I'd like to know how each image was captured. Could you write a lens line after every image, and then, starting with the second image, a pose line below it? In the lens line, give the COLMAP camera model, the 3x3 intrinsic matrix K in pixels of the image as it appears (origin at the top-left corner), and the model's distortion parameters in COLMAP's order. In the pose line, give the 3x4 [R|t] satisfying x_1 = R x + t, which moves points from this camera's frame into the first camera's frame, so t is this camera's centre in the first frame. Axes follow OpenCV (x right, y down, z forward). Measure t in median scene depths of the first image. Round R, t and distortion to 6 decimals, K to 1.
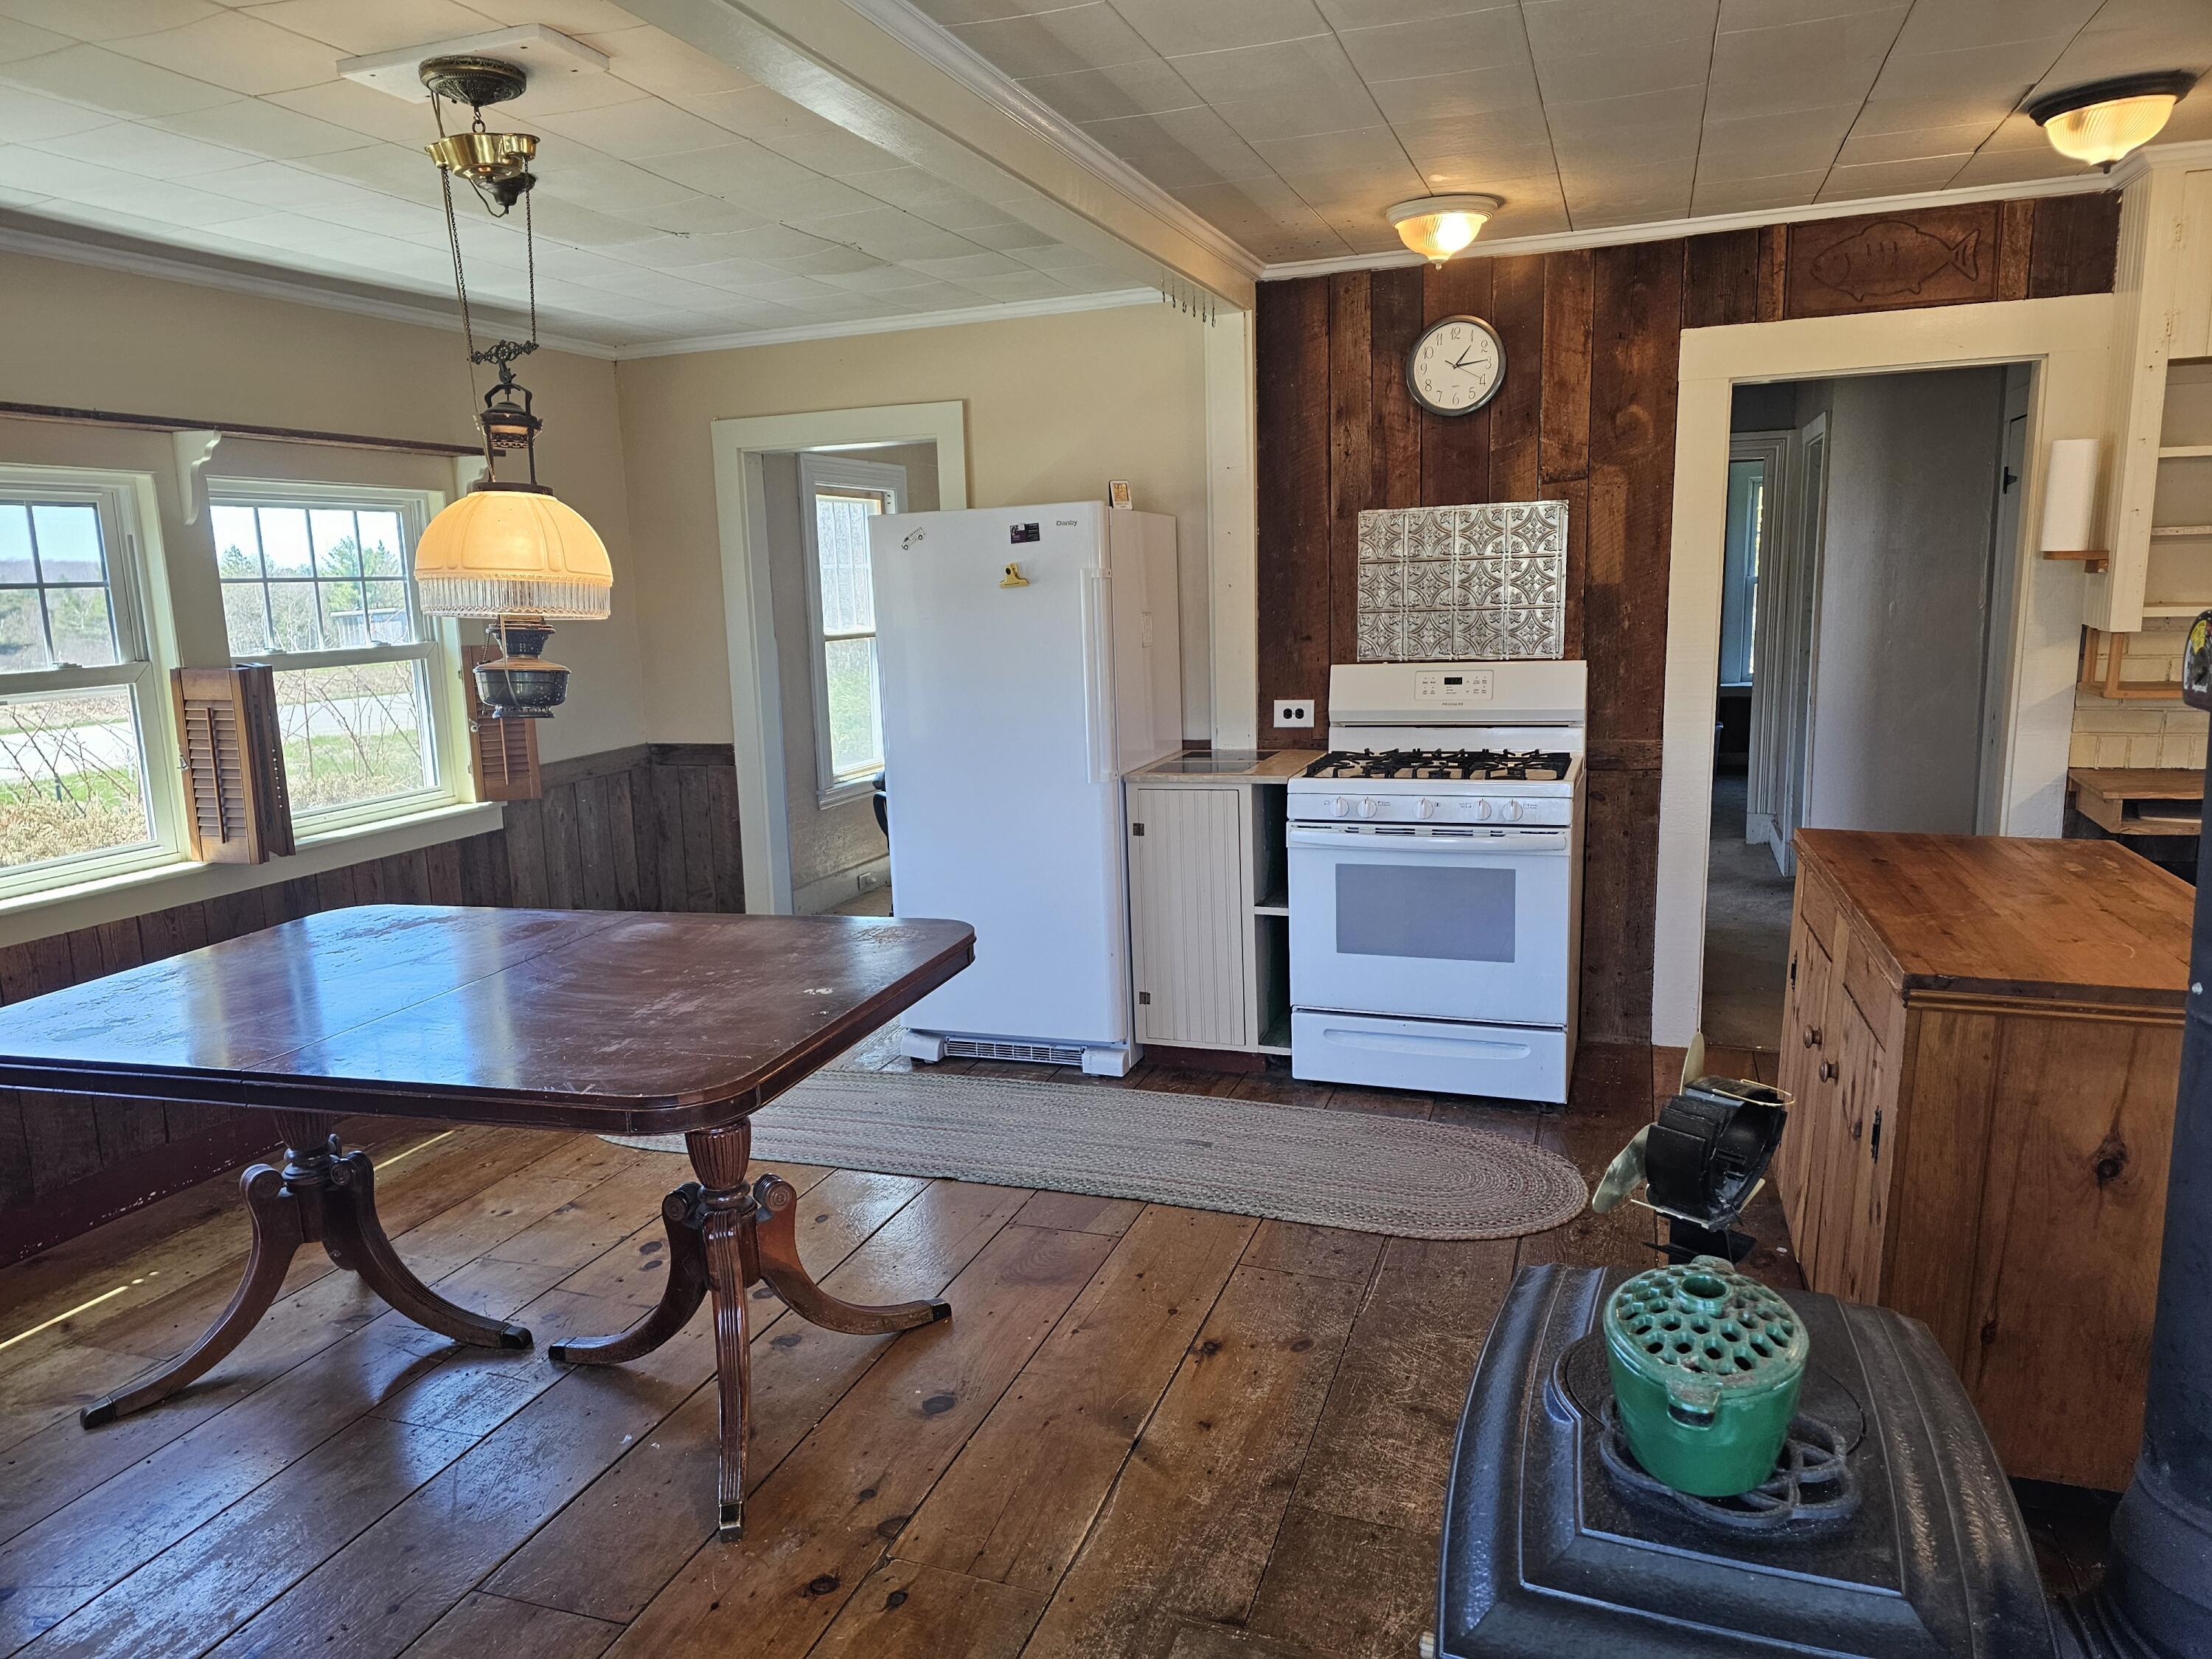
lens RADIAL K [[1464.9, 0, 1079.8], [0, 1464.9, 853.9], [0, 0, 1]] dist [0.049523, -0.049503]
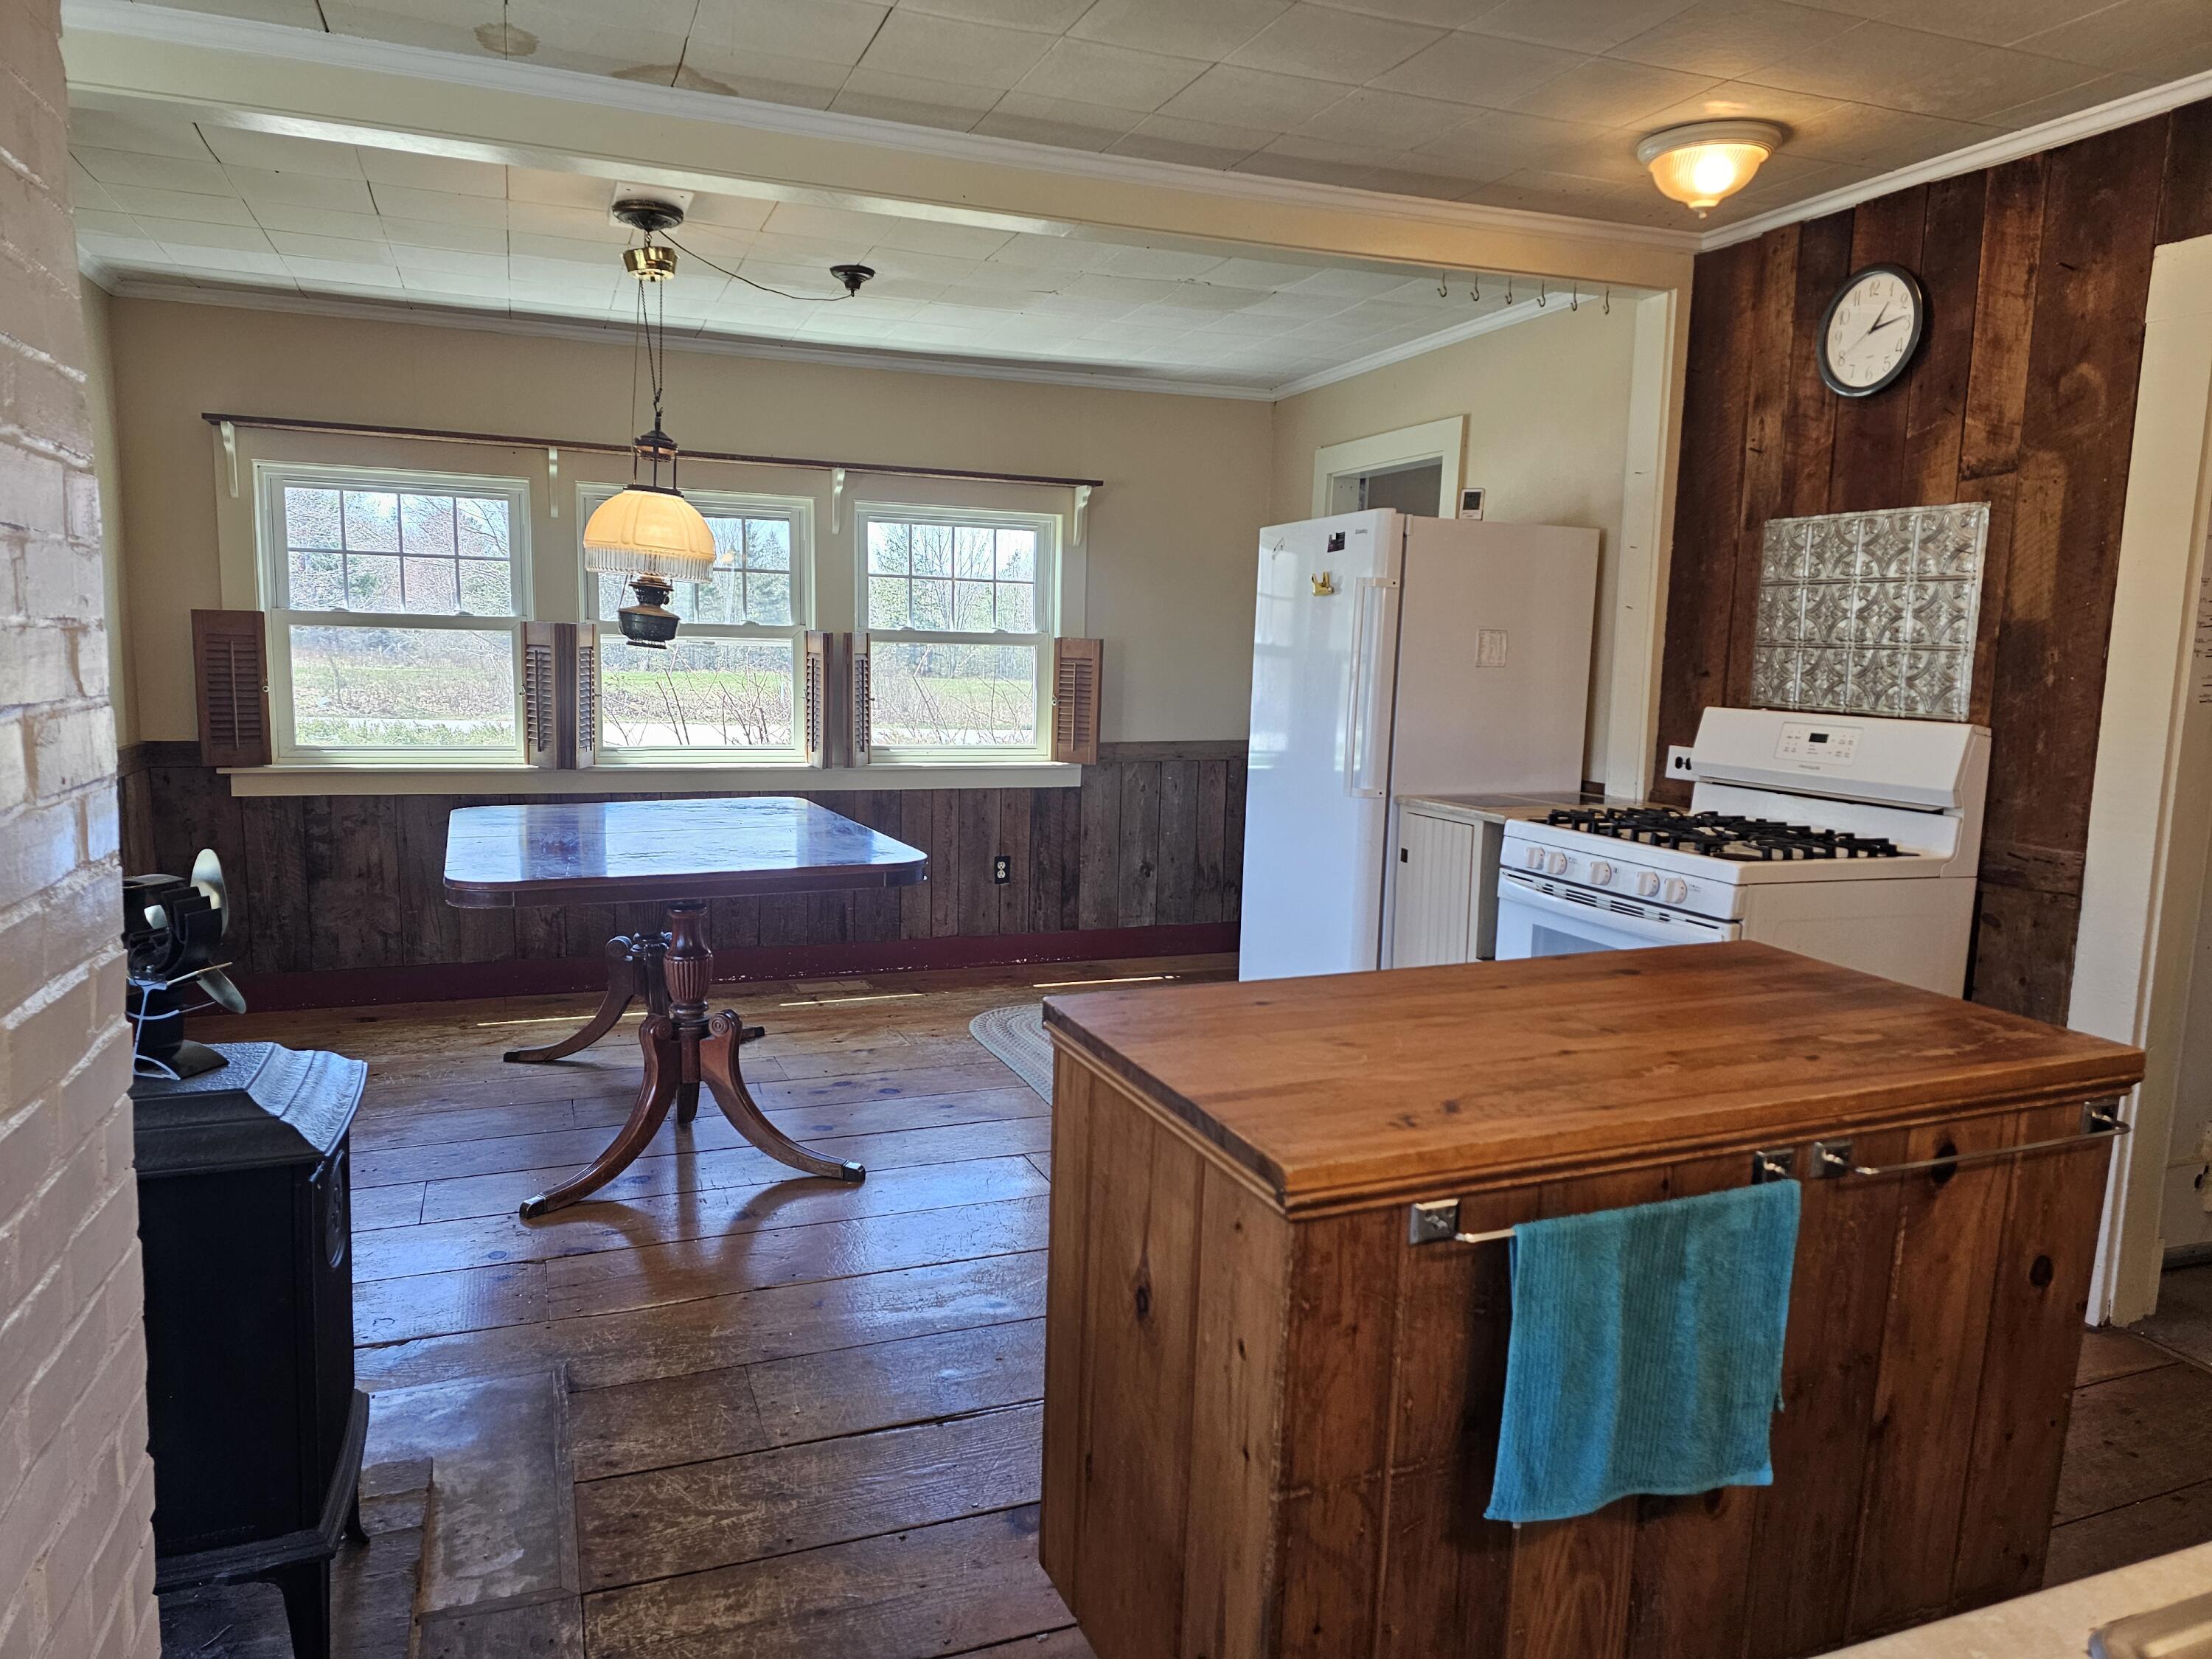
lens RADIAL K [[1464.9, 0, 1096.7], [0, 1464.9, 852.1], [0, 0, 1]] dist [0.049523, -0.049503]
pose [[0.658318, 0.158681, -0.735824, 0.608366], [-0.183979, 0.981800, 0.047126, -0.027096], [0.729910, 0.104352, 0.675531, 0.216681]]
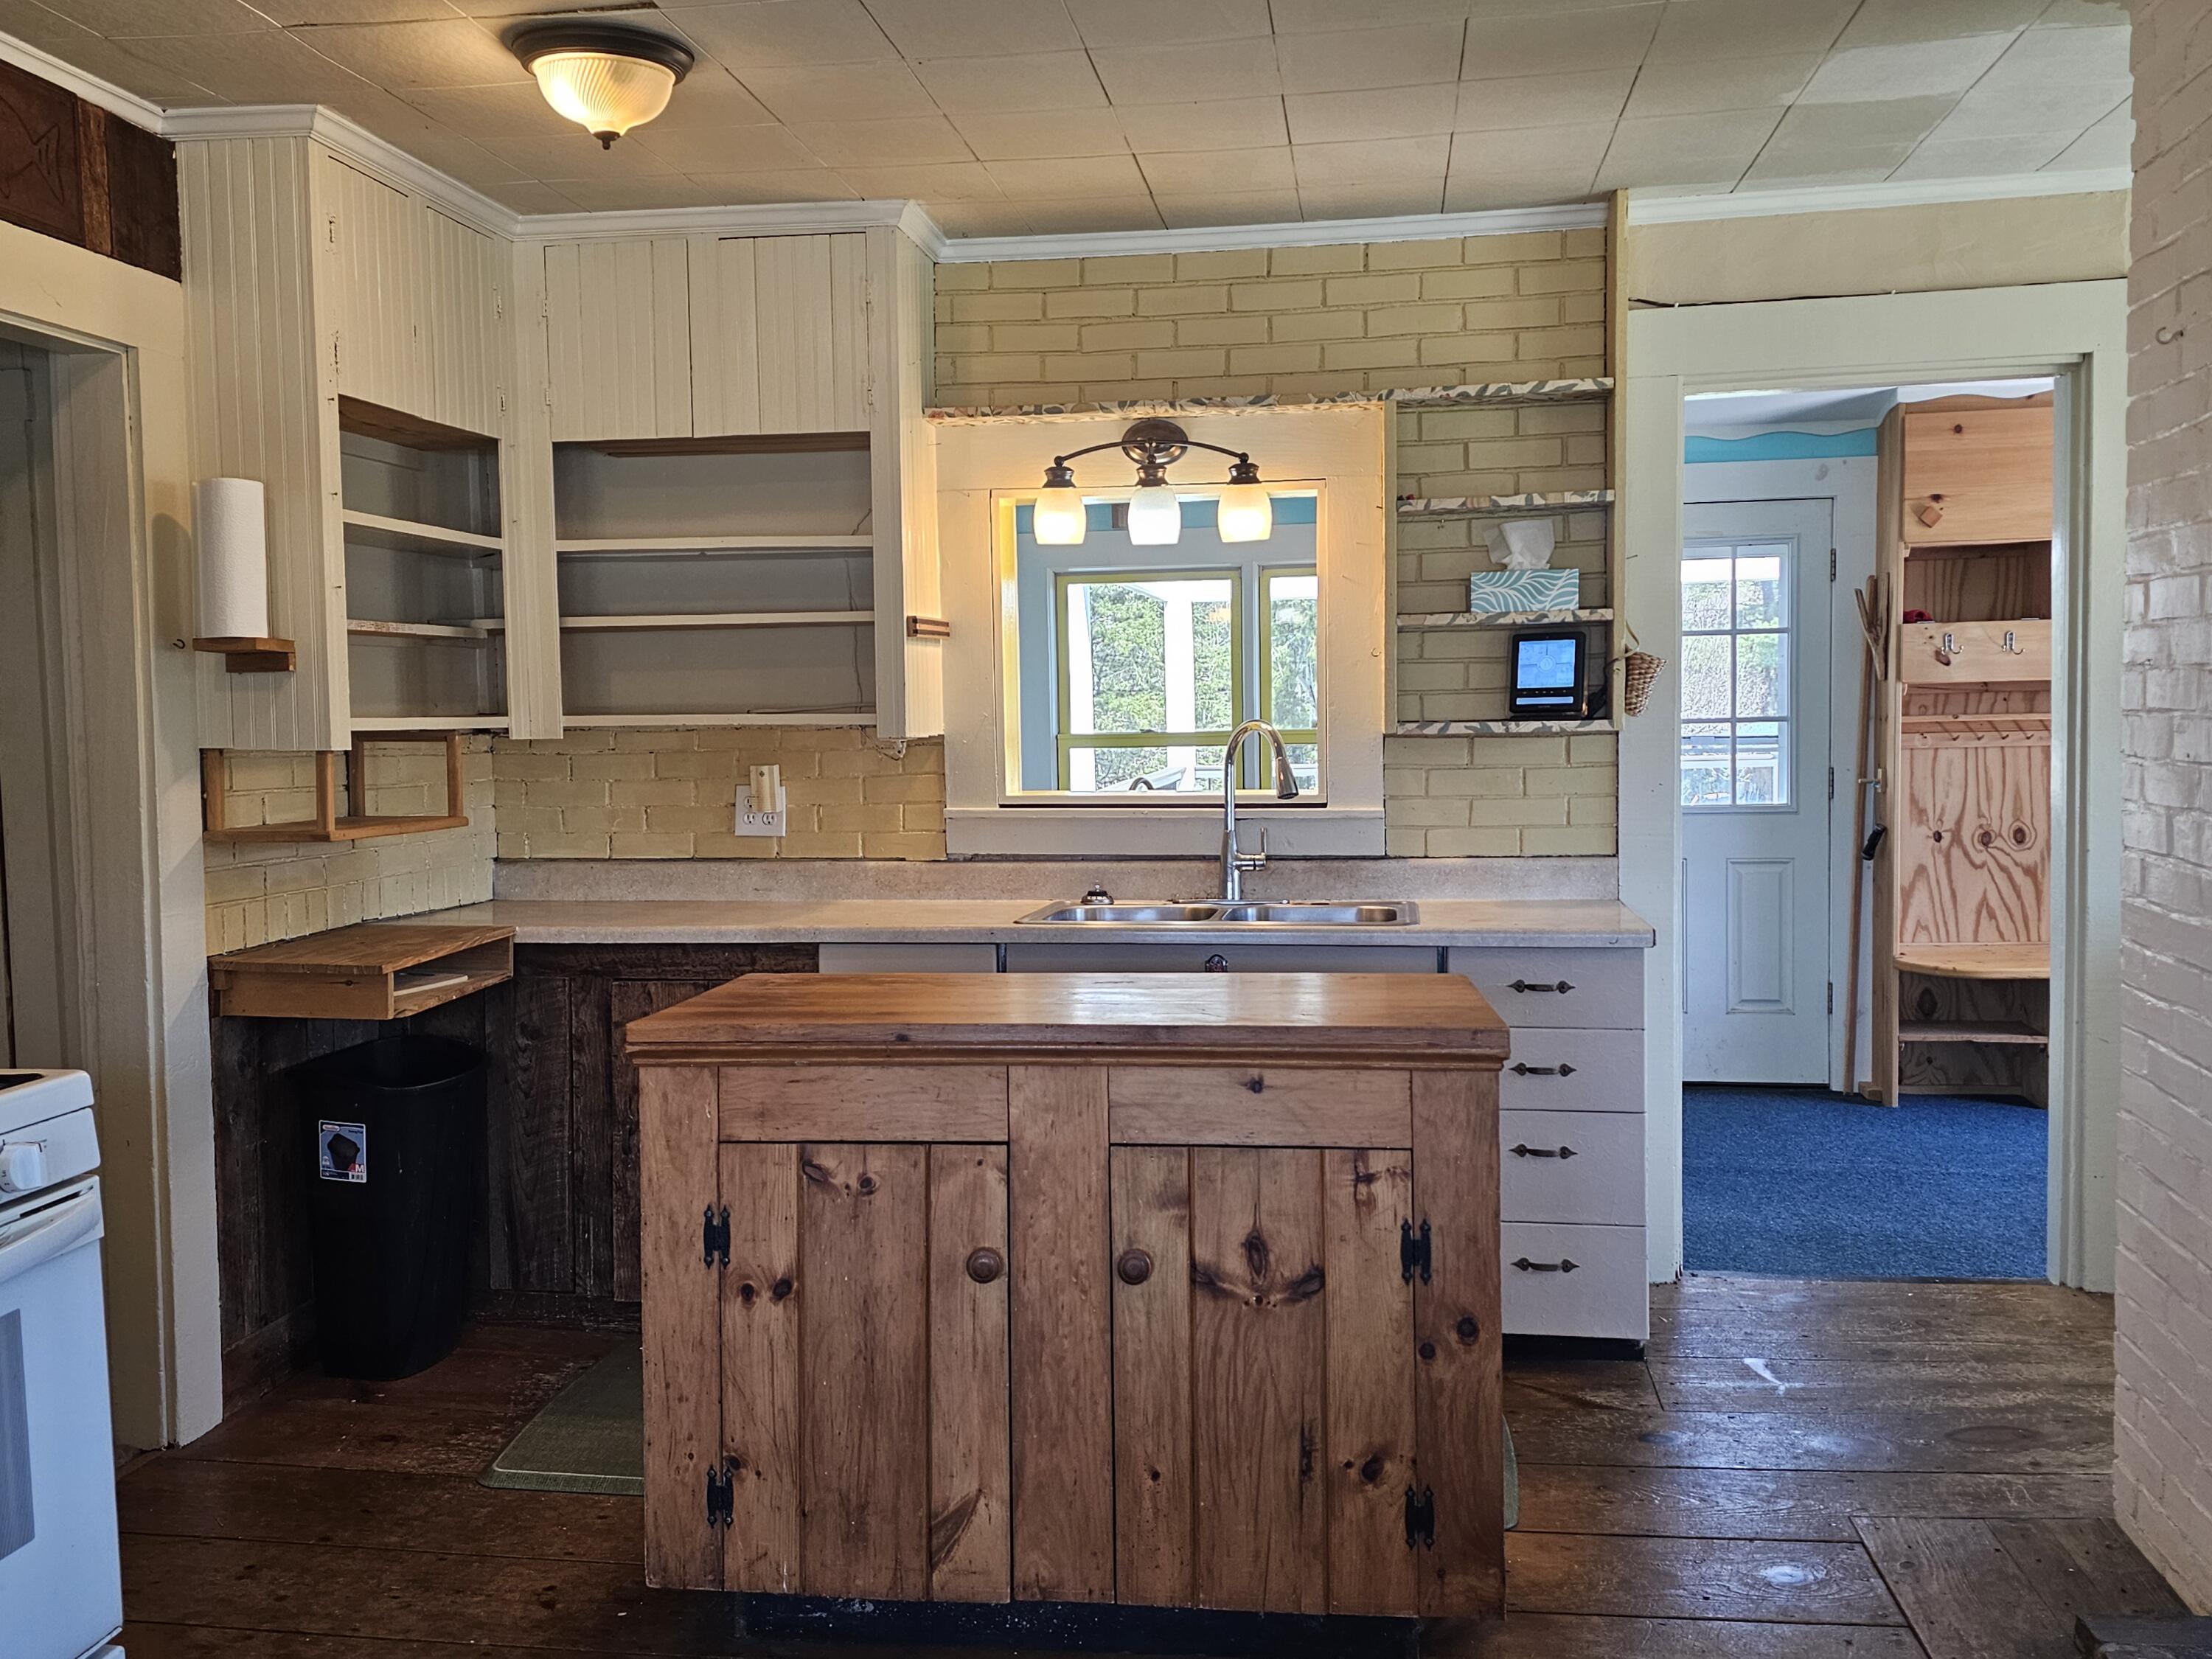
lens RADIAL K [[1890.6, 0, 1103.8], [0, 1890.6, 827.1], [0, 0, 1]] dist [0.070057, -0.082383]
pose [[-0.206467, -0.025723, 0.978115, -0.258644], [0.209585, 0.975290, 0.069889, -0.086592], [-0.955743, 0.219428, -0.195974, 0.723321]]
